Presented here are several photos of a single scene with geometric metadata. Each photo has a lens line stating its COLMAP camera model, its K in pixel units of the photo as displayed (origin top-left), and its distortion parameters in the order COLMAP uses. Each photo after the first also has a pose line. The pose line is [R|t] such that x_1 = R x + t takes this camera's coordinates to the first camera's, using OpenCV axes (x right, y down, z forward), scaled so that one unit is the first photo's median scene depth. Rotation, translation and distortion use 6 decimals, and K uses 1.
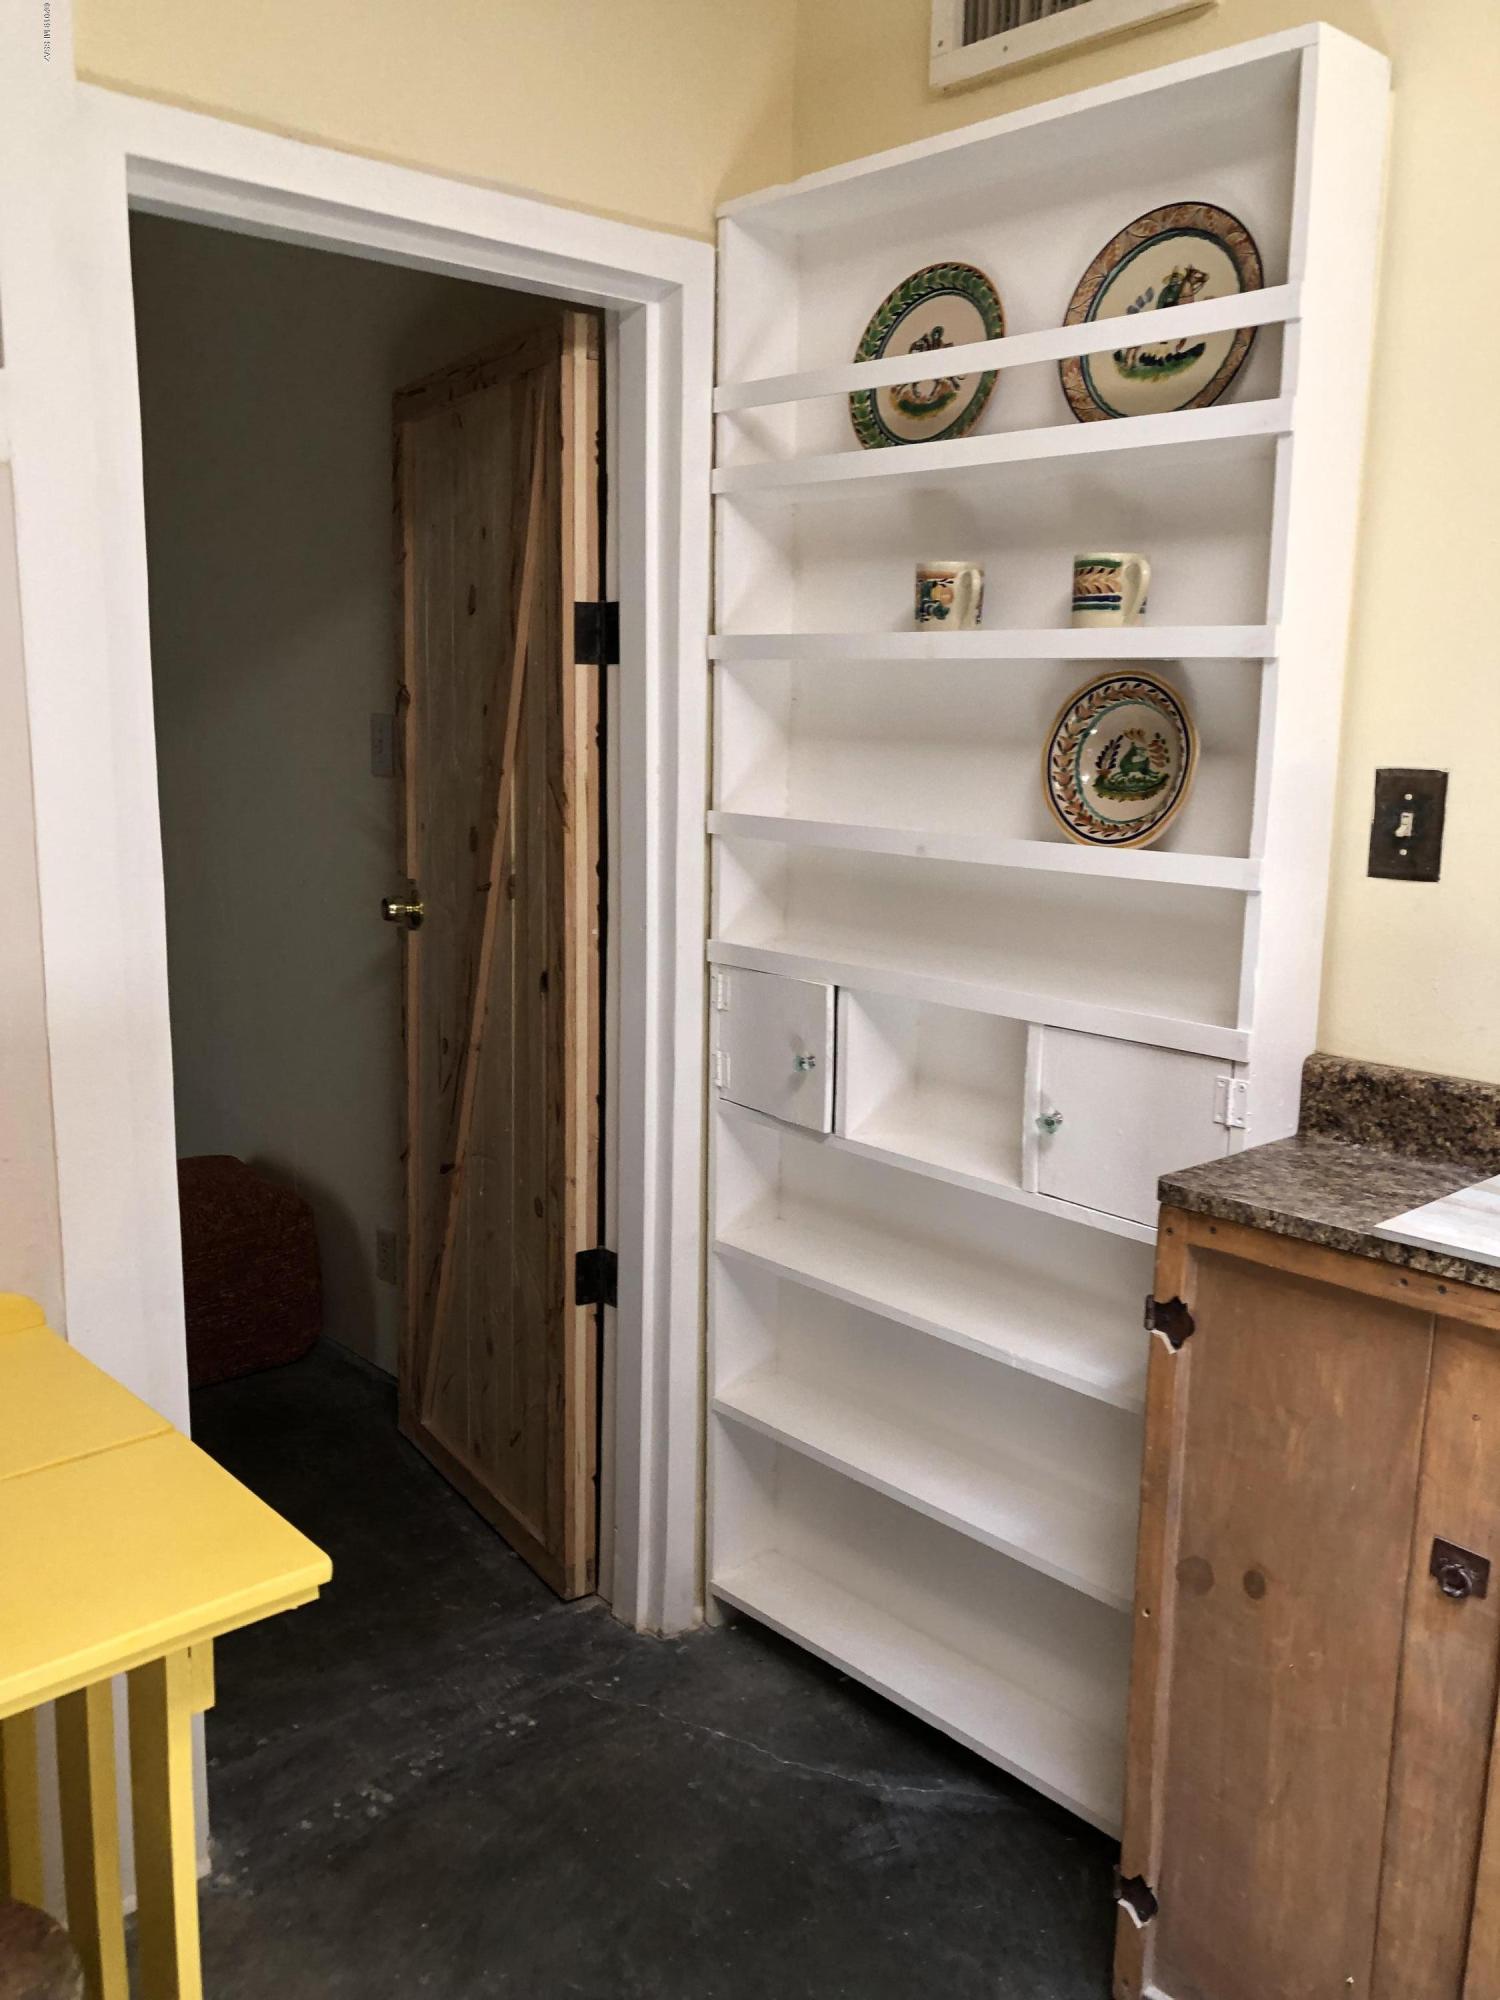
lens RADIAL K [[1606.1, 0, 747.5], [0, 1606.1, 996.5], [0, 0, 1]] dist [0.003693, -0.022889]
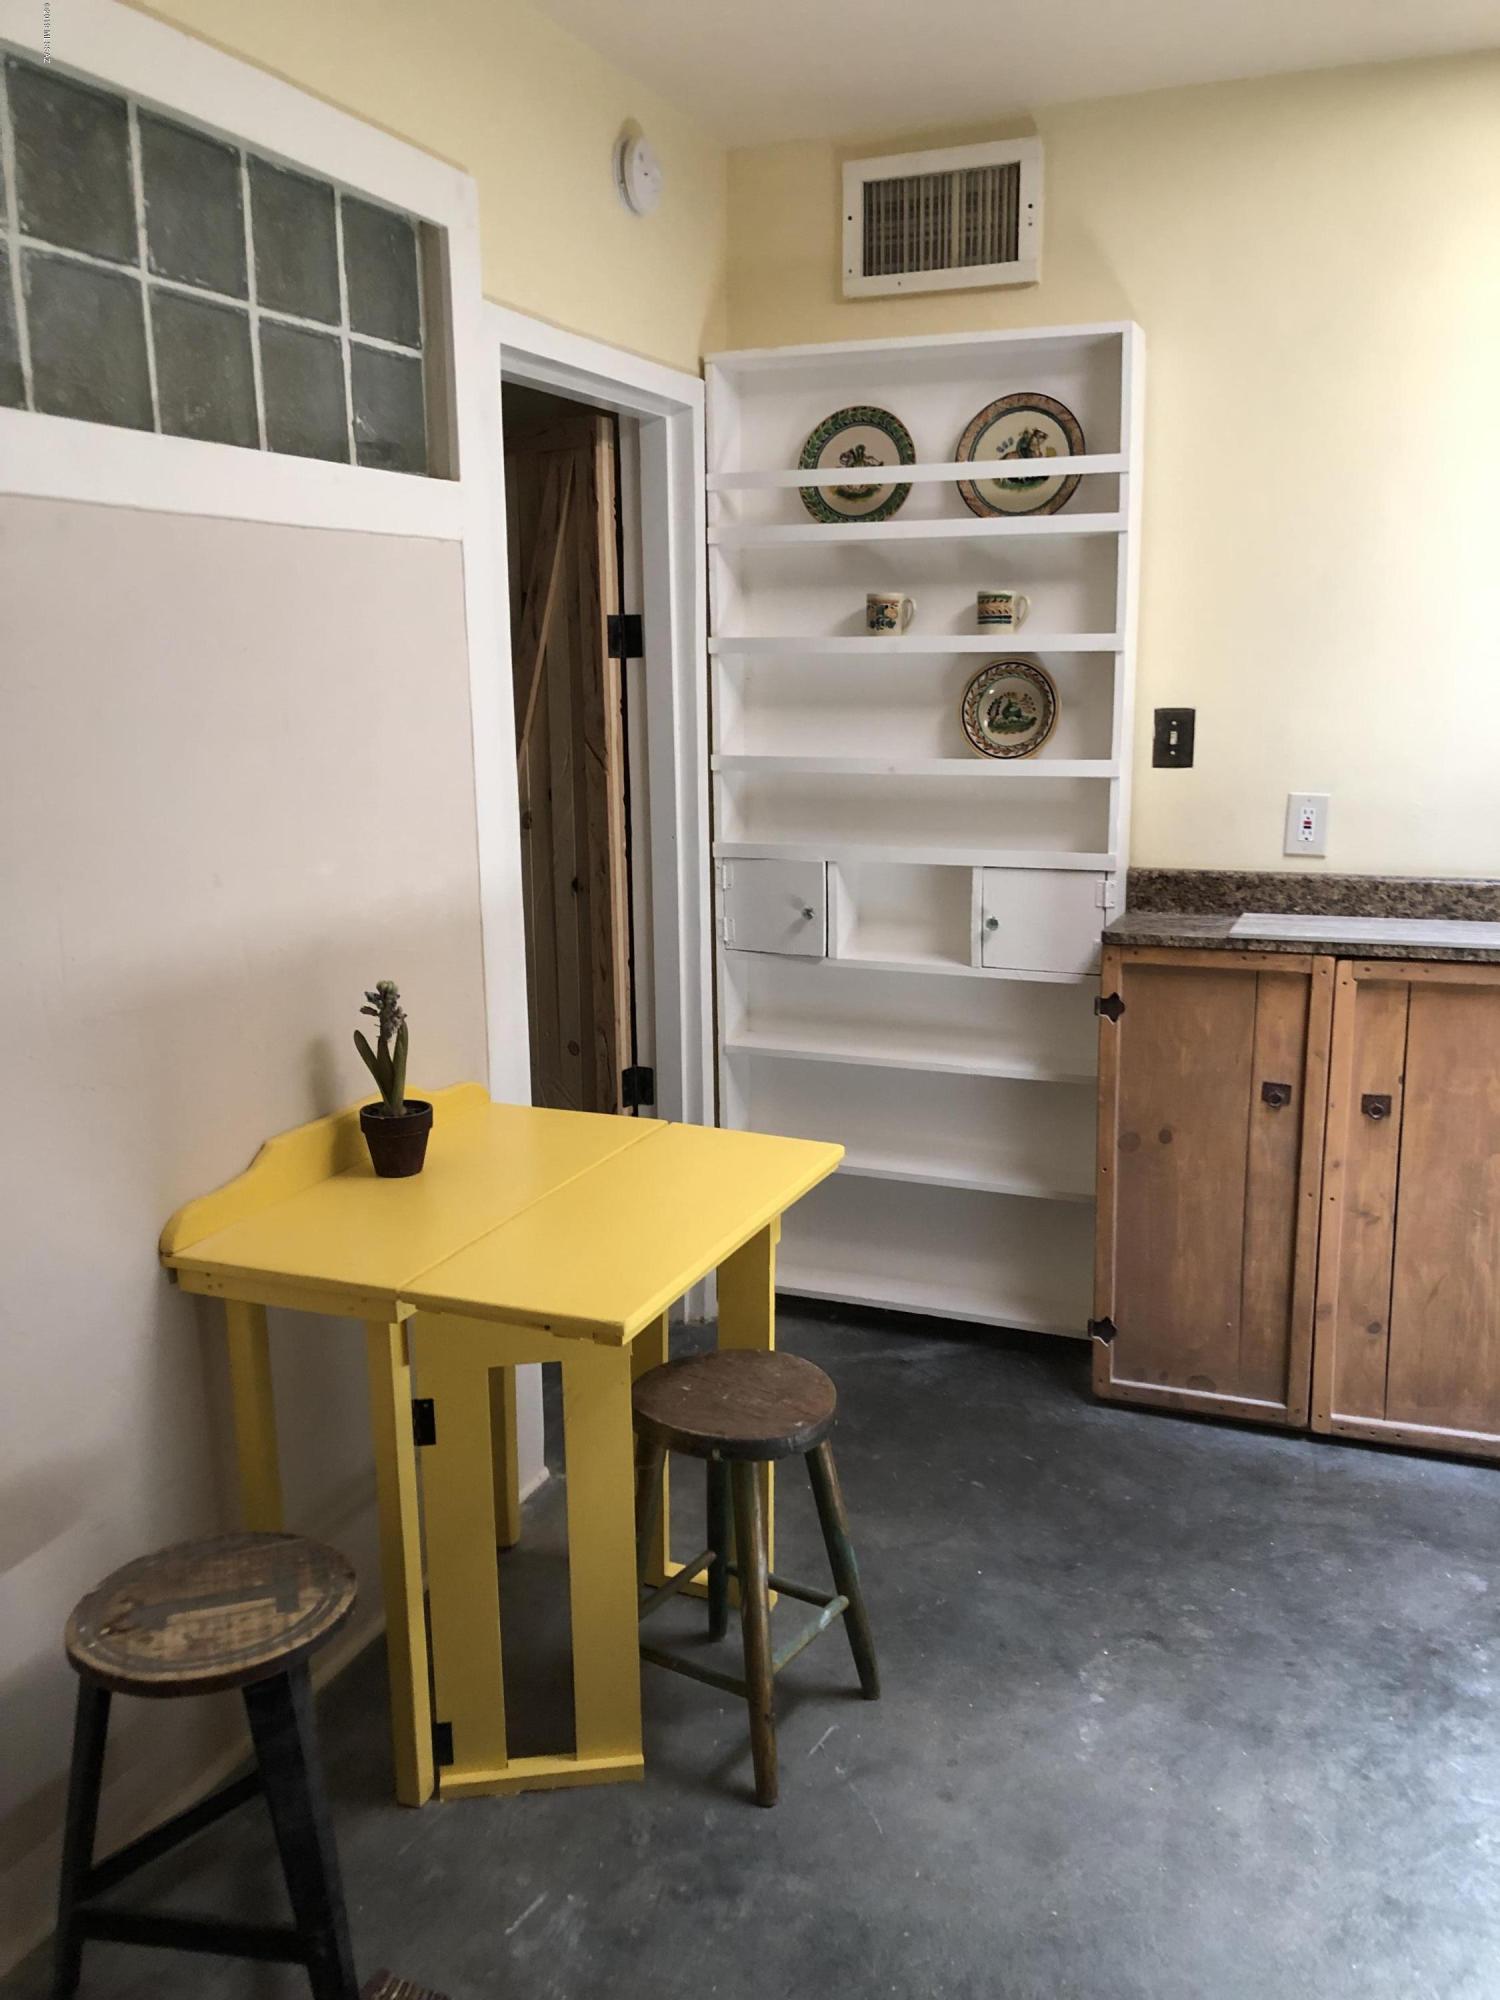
lens RADIAL K [[1606.1, 0, 756.1], [0, 1606.1, 1007.3], [0, 0, 1]] dist [0.003693, -0.022889]
pose [[0.906186, -0.112907, 0.407528, -0.775565], [0.100139, 0.993582, 0.052604, 0.053894], [-0.410851, -0.006859, 0.911676, -0.478780]]
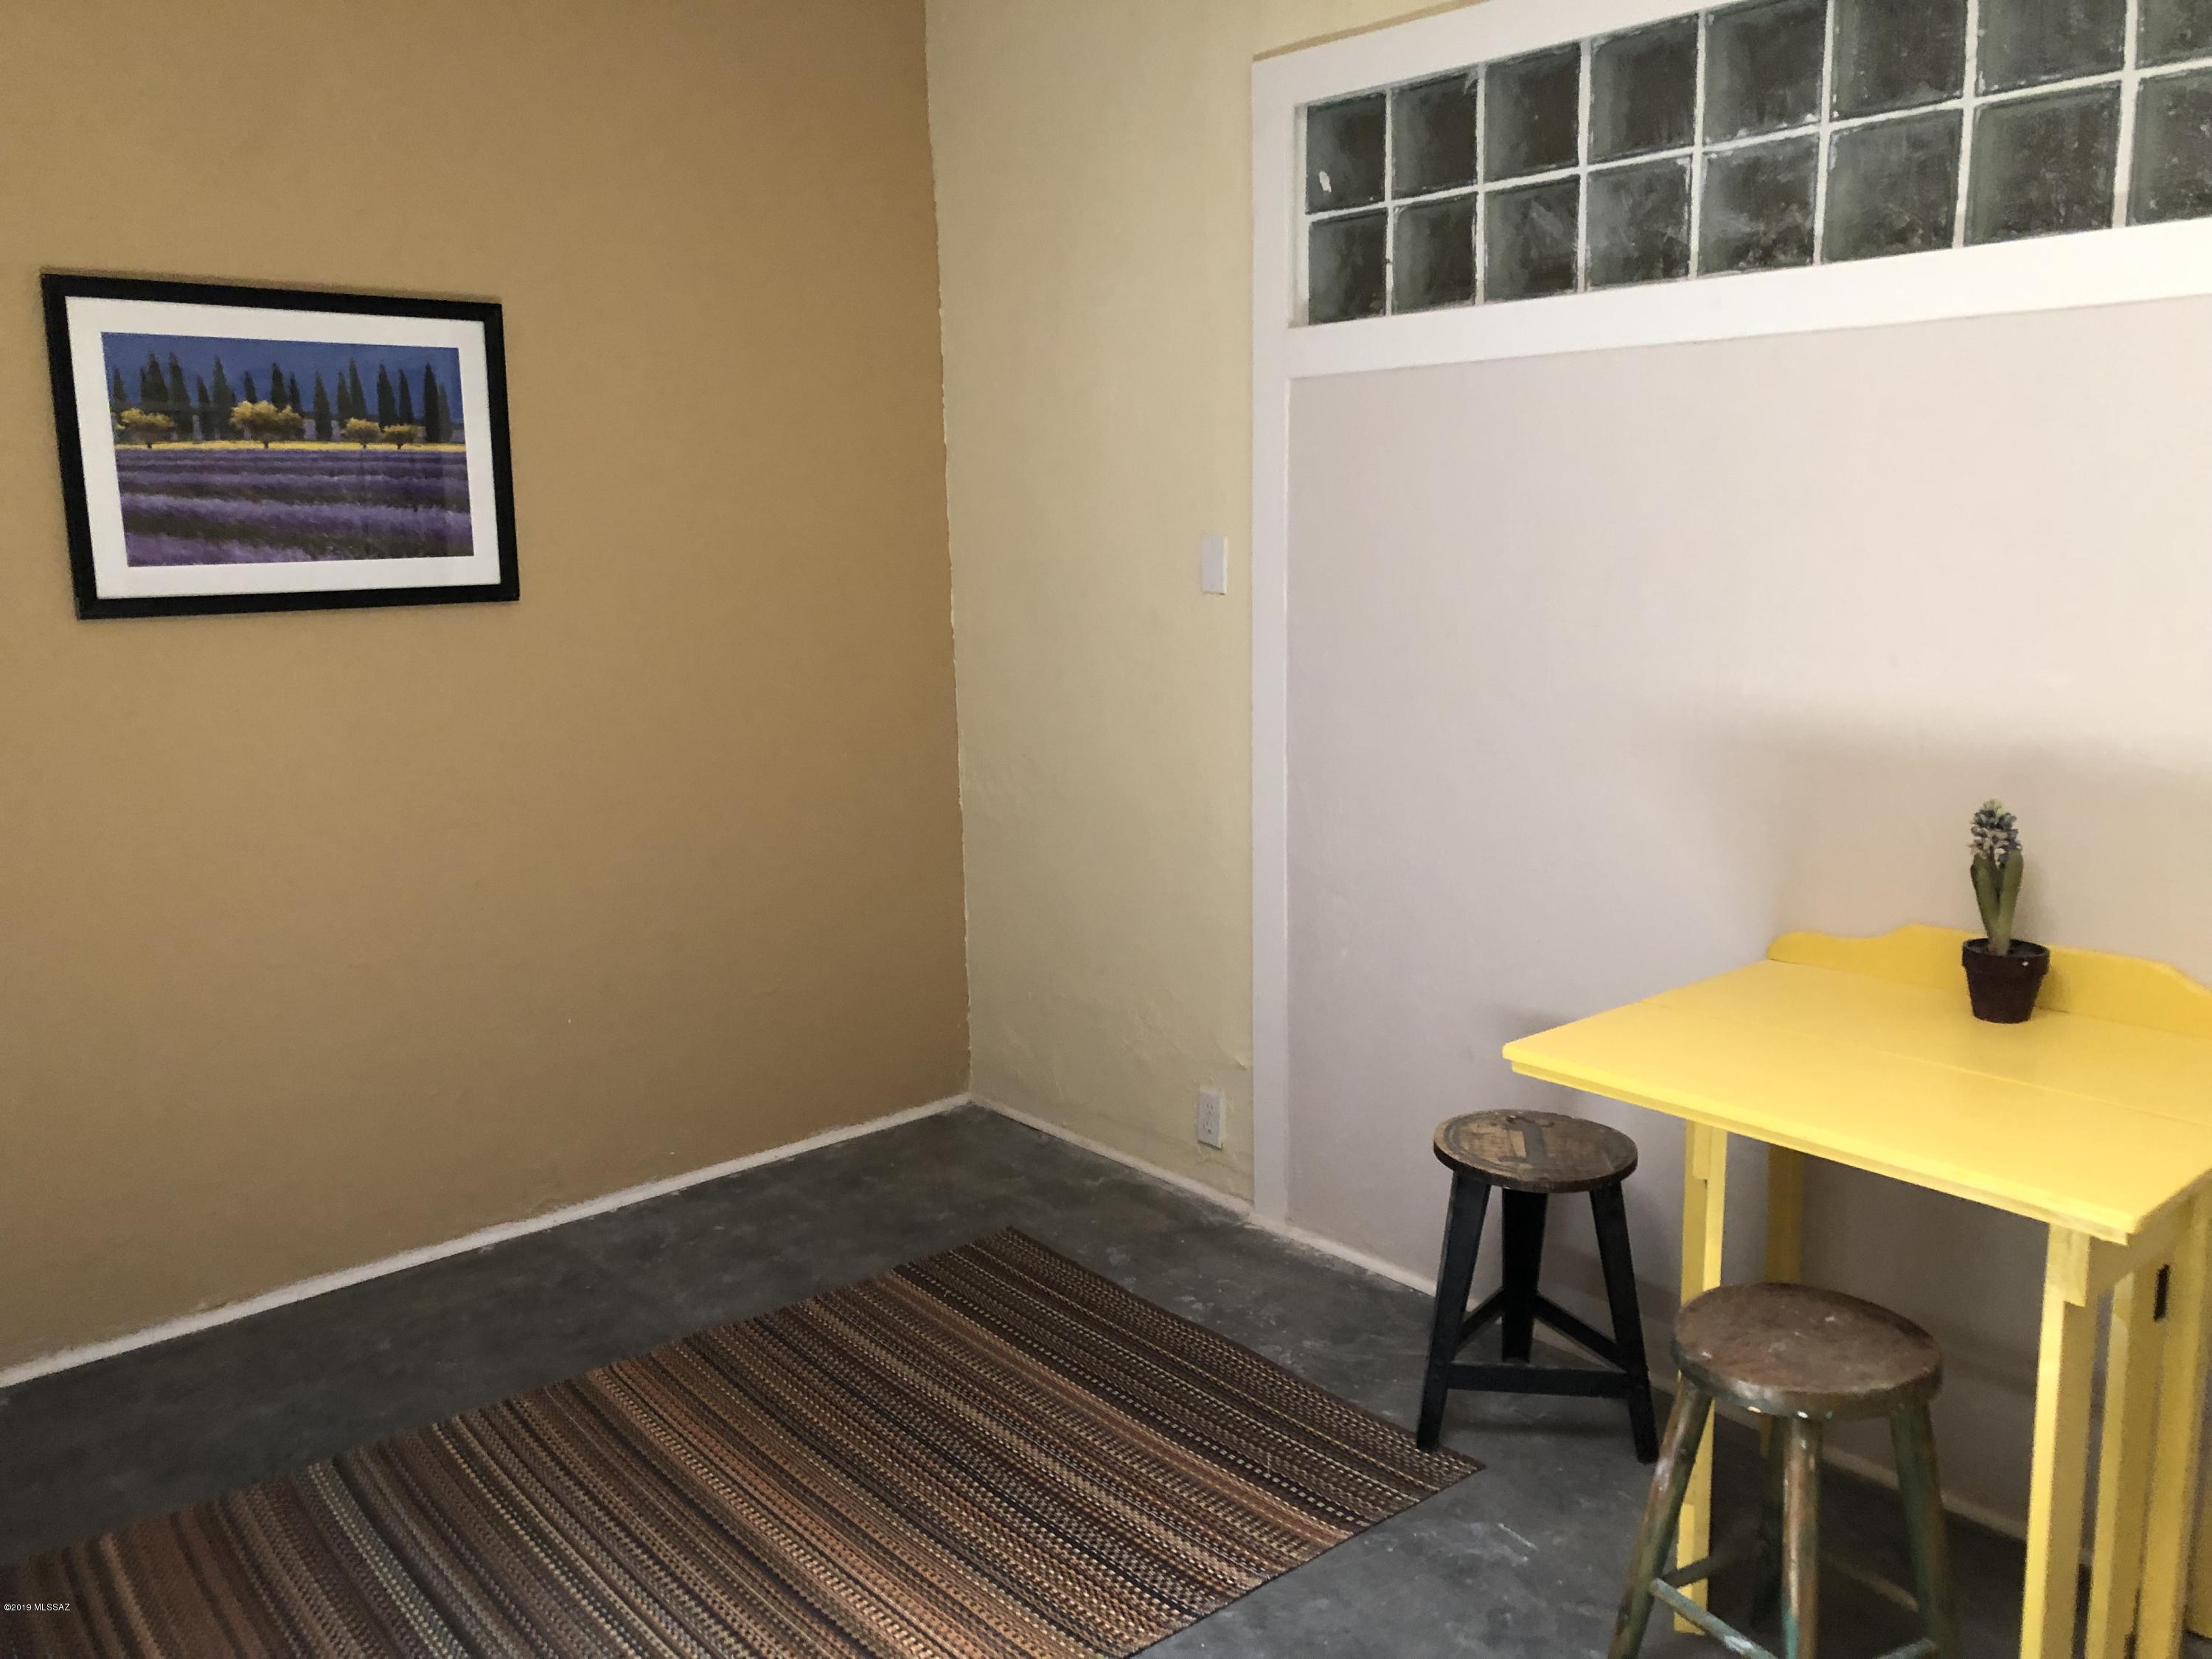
lens RADIAL K [[1776.4, 0, 1107.8], [0, 1776.4, 817.1], [0, 0, 1]] dist [0.003693, -0.022889]
pose [[-0.037422, 0.156111, -0.987030, 1.551113], [-0.159220, 0.974173, 0.160114, -0.059796], [0.986534, 0.163146, -0.011599, 0.509440]]
